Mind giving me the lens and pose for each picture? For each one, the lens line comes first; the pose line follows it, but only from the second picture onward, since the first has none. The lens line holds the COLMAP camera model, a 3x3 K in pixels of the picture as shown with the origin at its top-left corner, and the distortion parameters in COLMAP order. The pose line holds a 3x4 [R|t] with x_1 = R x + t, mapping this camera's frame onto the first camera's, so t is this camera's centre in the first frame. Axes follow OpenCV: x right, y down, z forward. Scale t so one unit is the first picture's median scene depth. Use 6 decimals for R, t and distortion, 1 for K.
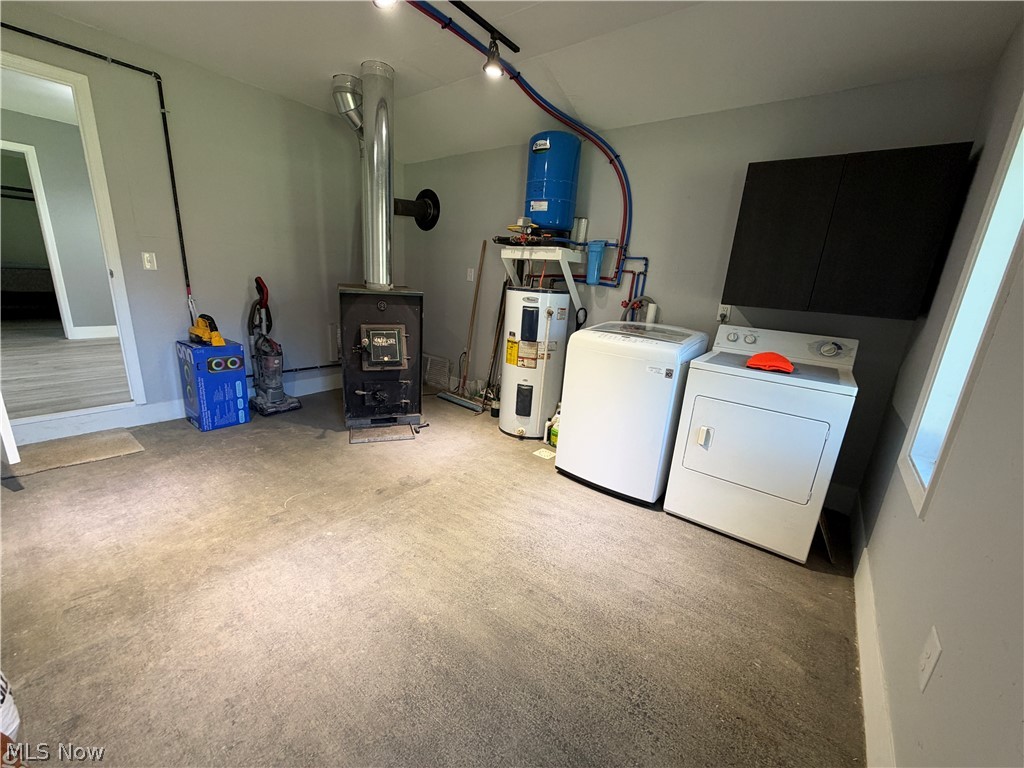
lens RADIAL K [[405.8, 0, 508.7], [0, 405.8, 383.7], [0, 0, 1]] dist [0.000232, -0.000302]
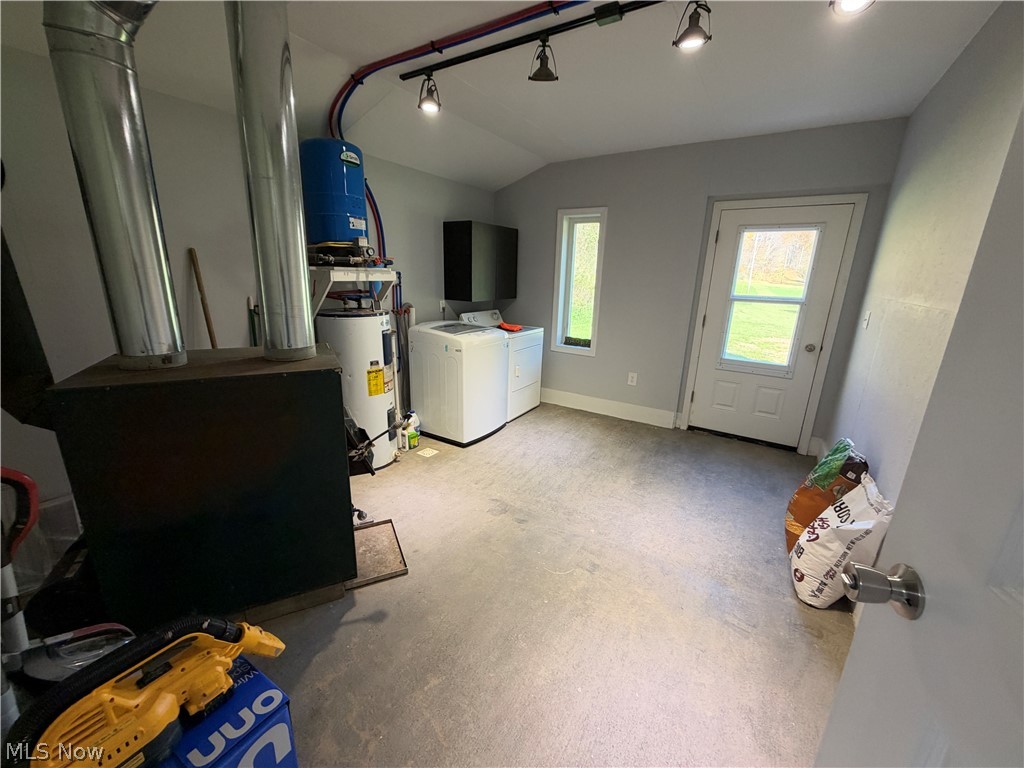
lens RADIAL K [[405.8, 0, 510.9], [0, 405.8, 382.4], [0, 0, 1]] dist [0.000232, -0.000302]
pose [[-0.095851, -0.326059, 0.940478, -0.932823], [0.228400, 0.912414, 0.339608, -0.335958], [-0.968837, 0.247357, -0.012983, 0.747777]]
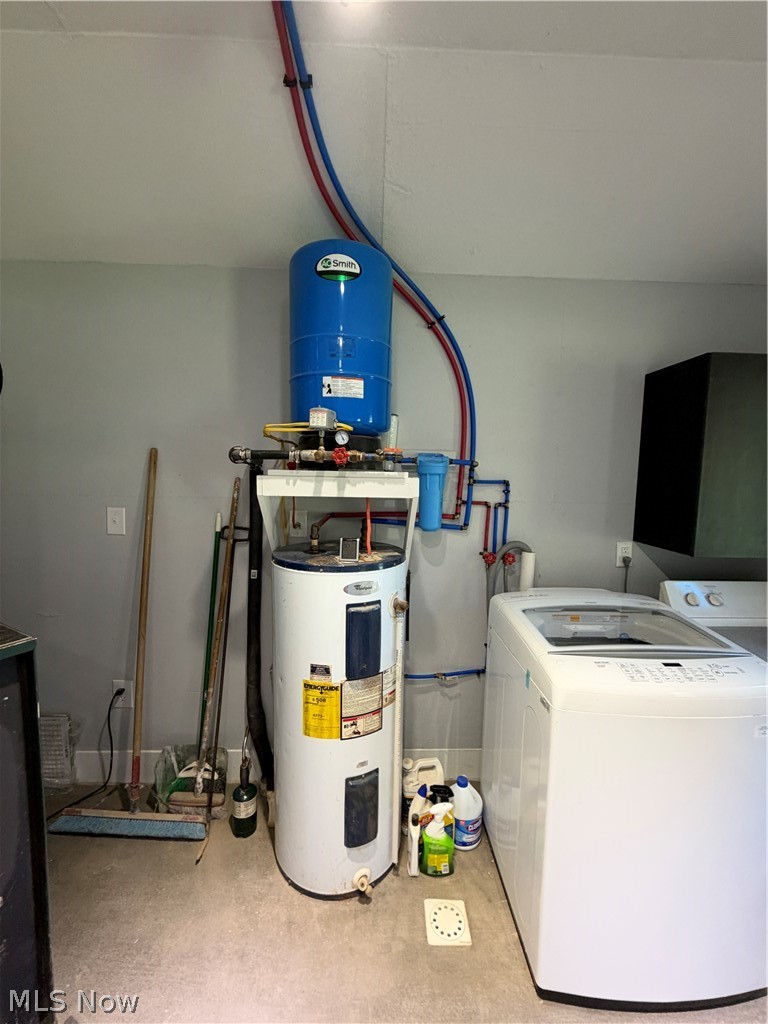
lens RADIAL K [[405.8, 0, 383.8], [0, 405.8, 509.2], [0, 0, 1]] dist [0.000232, -0.000302]
pose [[0.770028, -0.107078, 0.628960, -0.195754], [0.195270, 0.978062, -0.072556, -0.251807], [-0.607393, 0.178687, 0.774045, 0.620980]]
